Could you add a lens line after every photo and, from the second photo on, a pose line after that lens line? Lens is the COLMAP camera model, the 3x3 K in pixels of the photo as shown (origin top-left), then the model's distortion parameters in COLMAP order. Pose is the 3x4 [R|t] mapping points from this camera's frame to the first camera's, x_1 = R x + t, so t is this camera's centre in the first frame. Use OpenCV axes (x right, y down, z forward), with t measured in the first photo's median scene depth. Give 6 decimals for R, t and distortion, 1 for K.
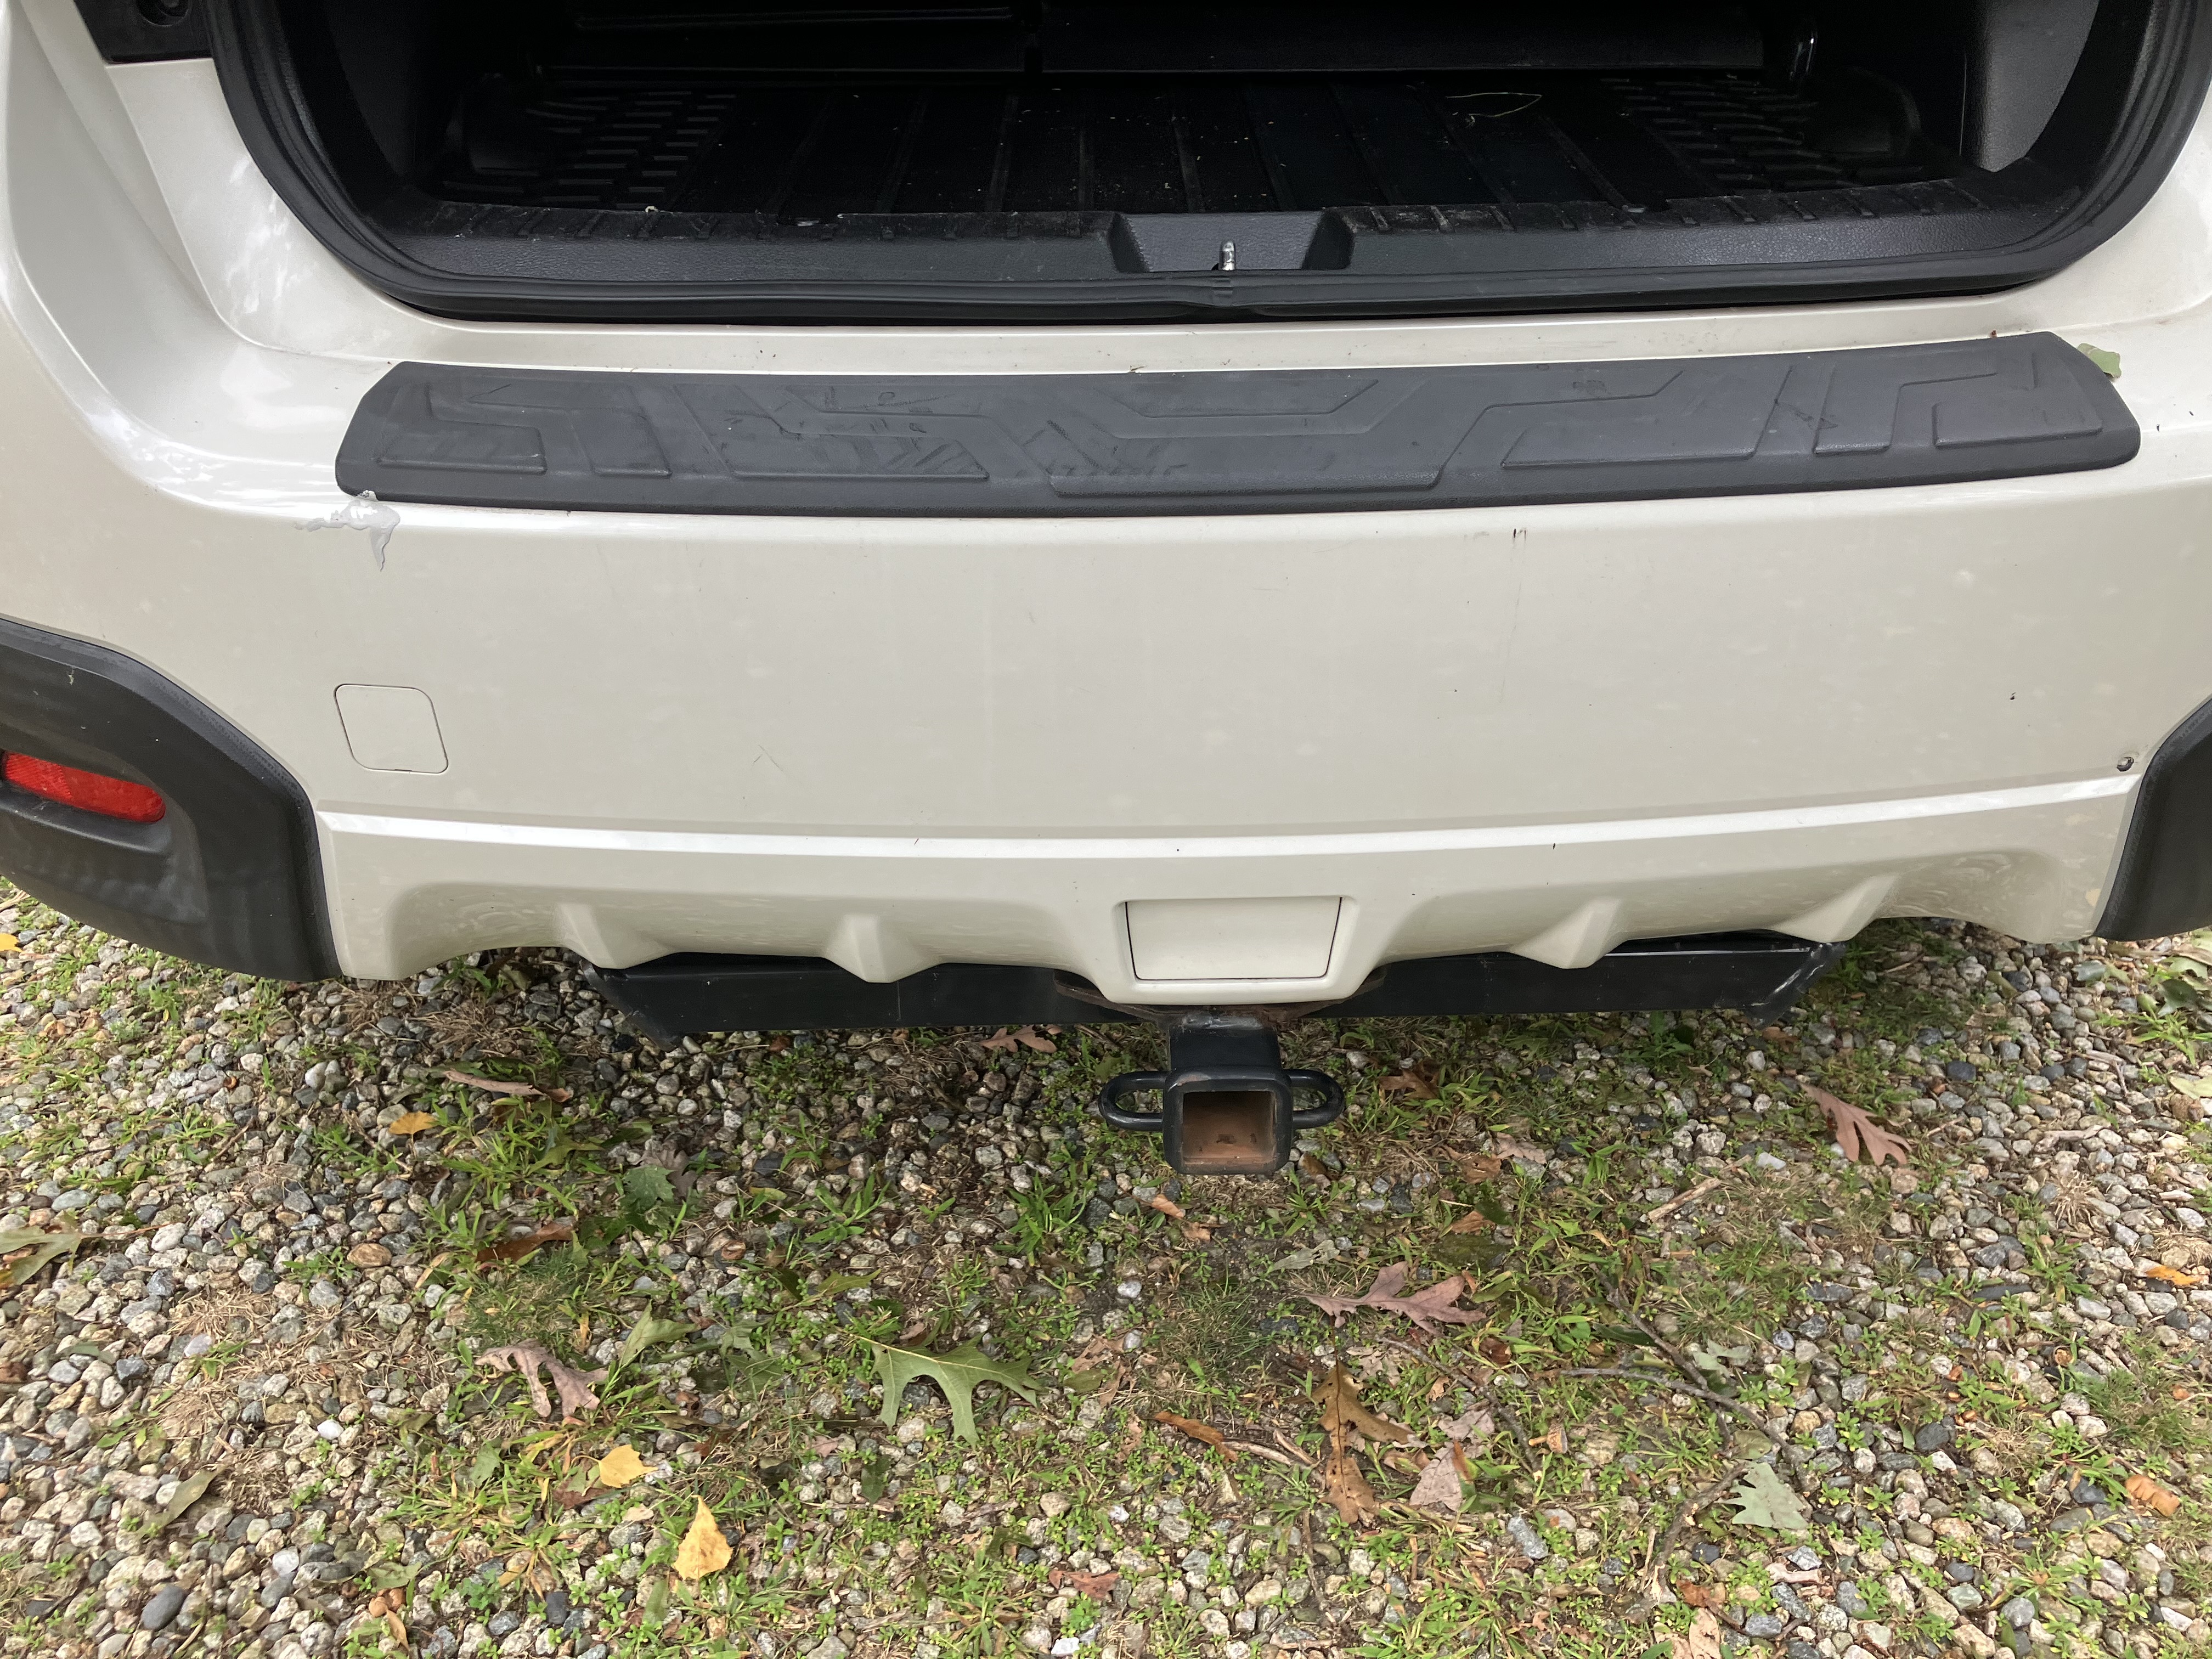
lens RADIAL K [[1786.4, 0, 1102.7], [0, 1786.4, 853.4], [0, 0, 1]] dist [-0.028460, 0.016522]
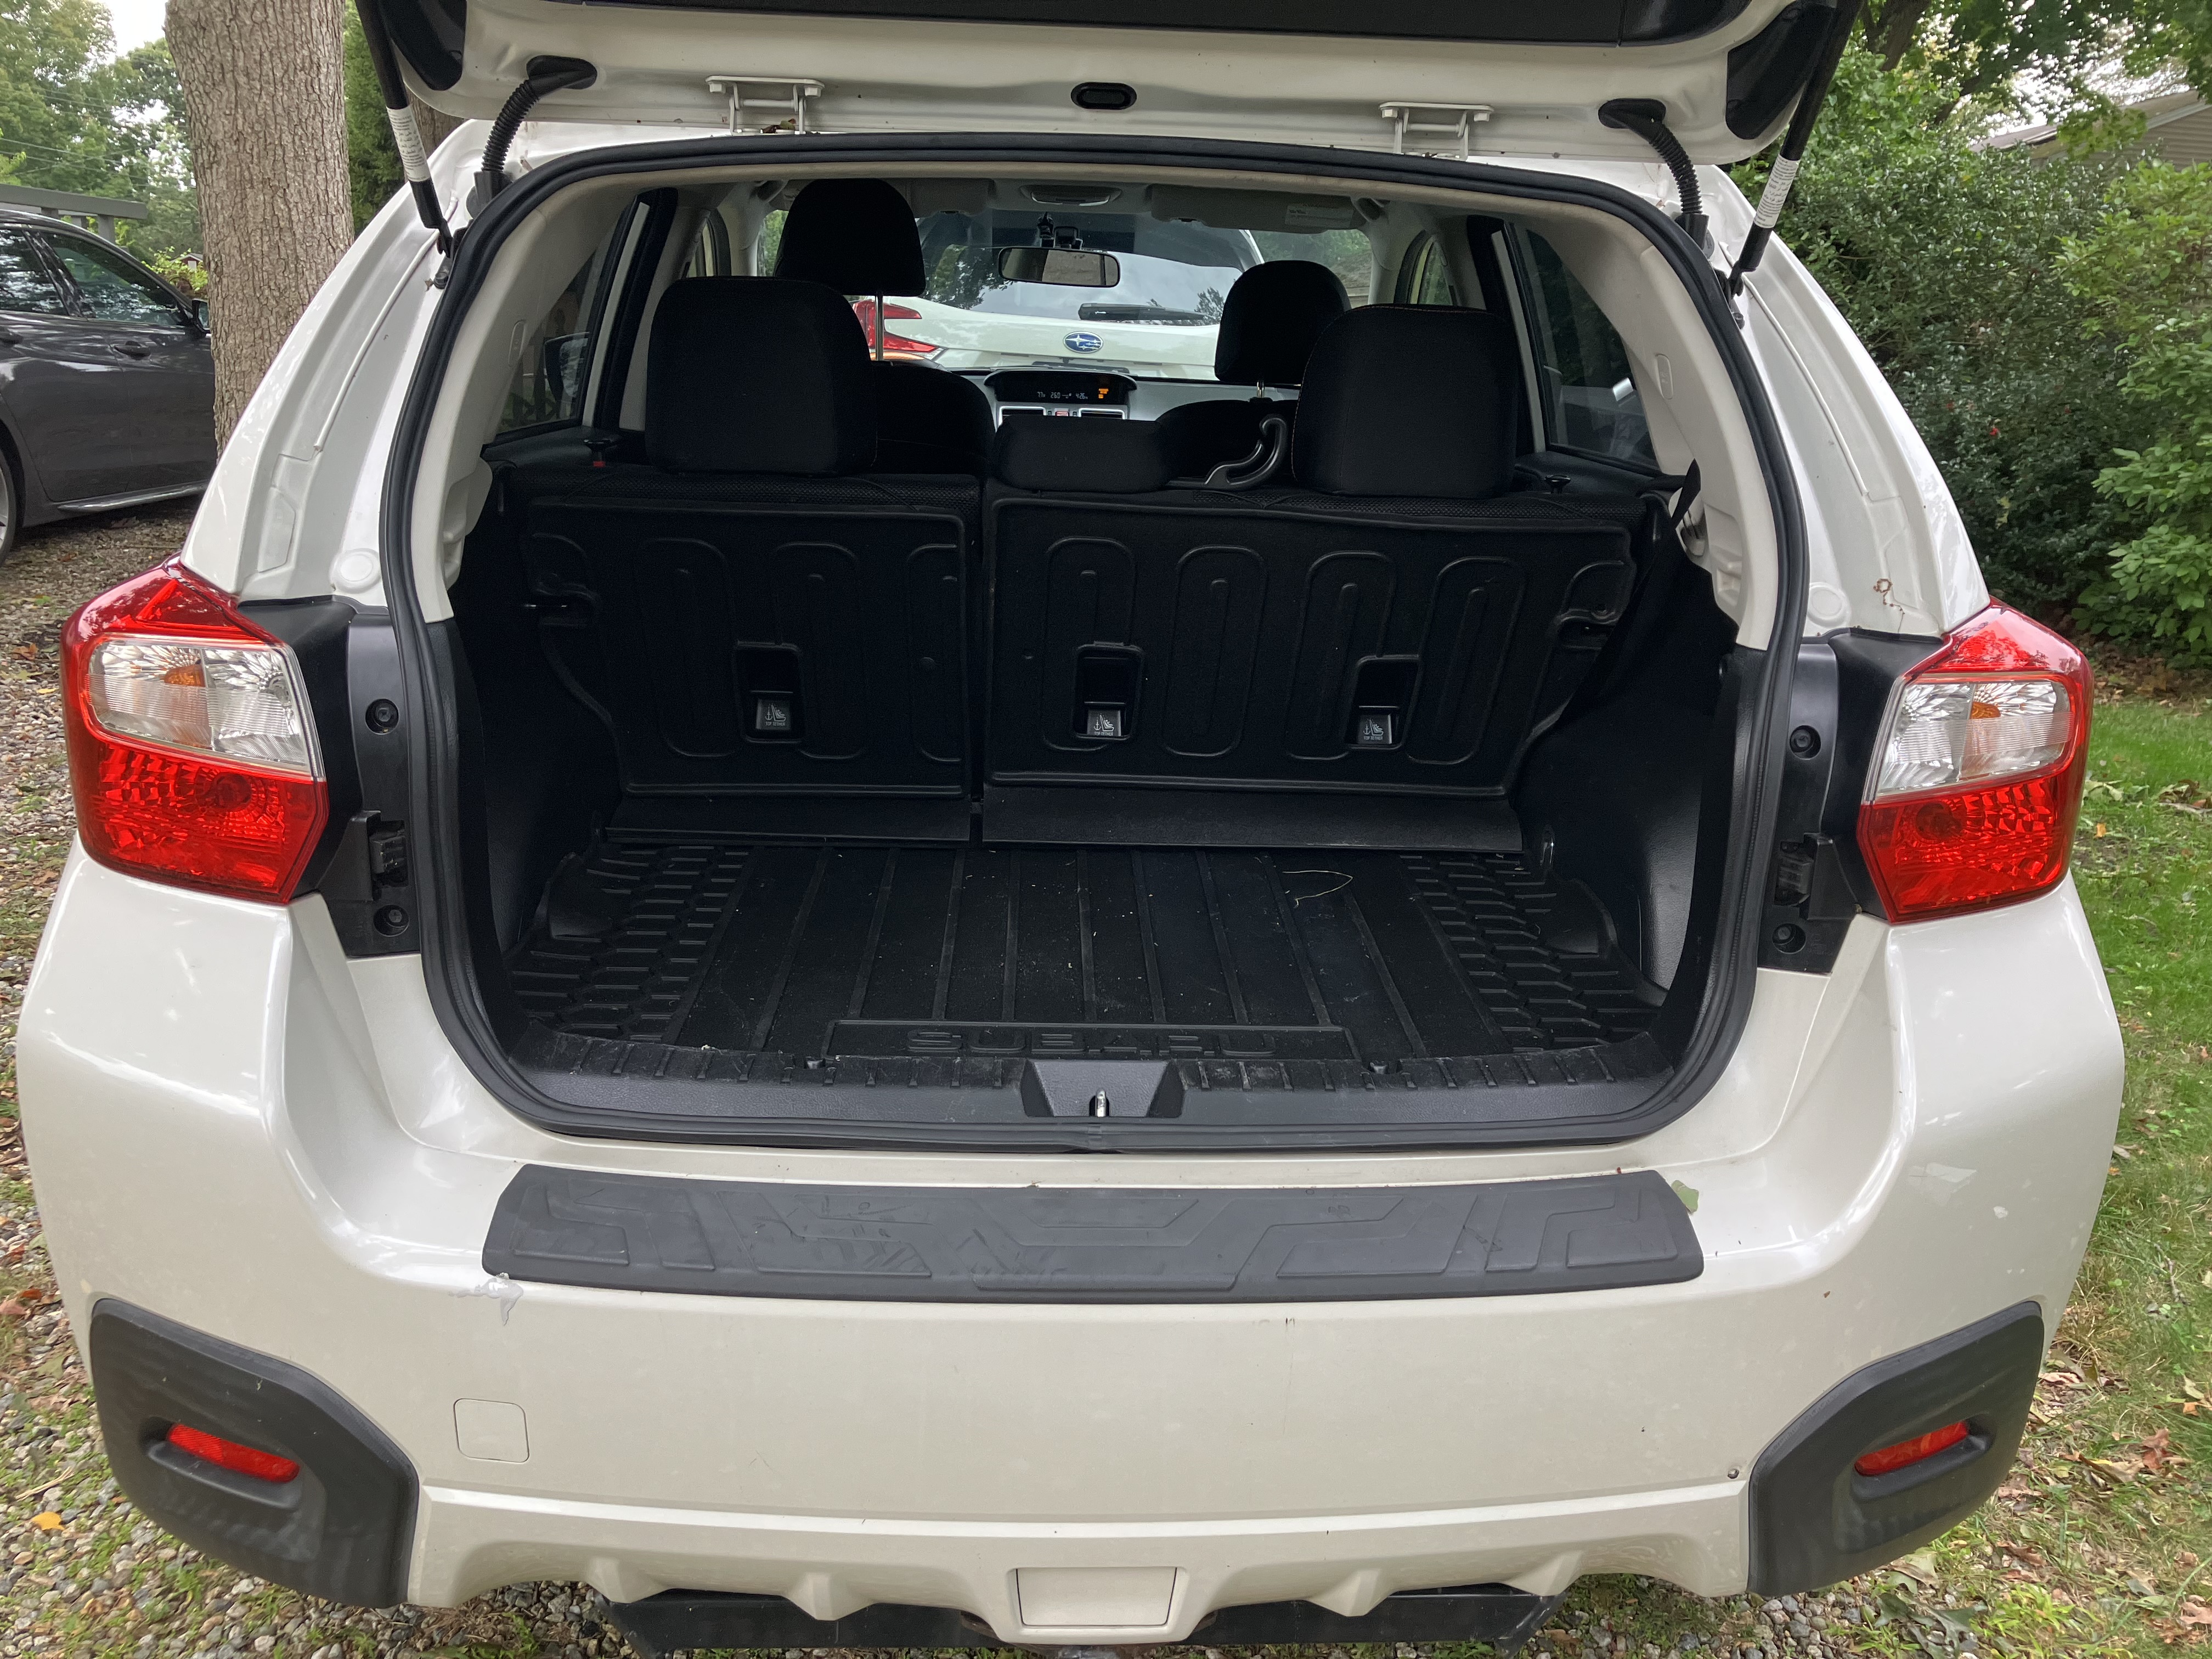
lens RADIAL K [[1788.2, 0, 1101.0], [0, 1788.2, 826.0], [0, 0, 1]] dist [-0.006170, -0.005587]
pose [[0.998738, 0.032003, 0.038700, 0.005604], [-0.020368, 0.962548, -0.270344, -0.140707], [-0.045902, 0.269215, 0.961986, -0.434711]]
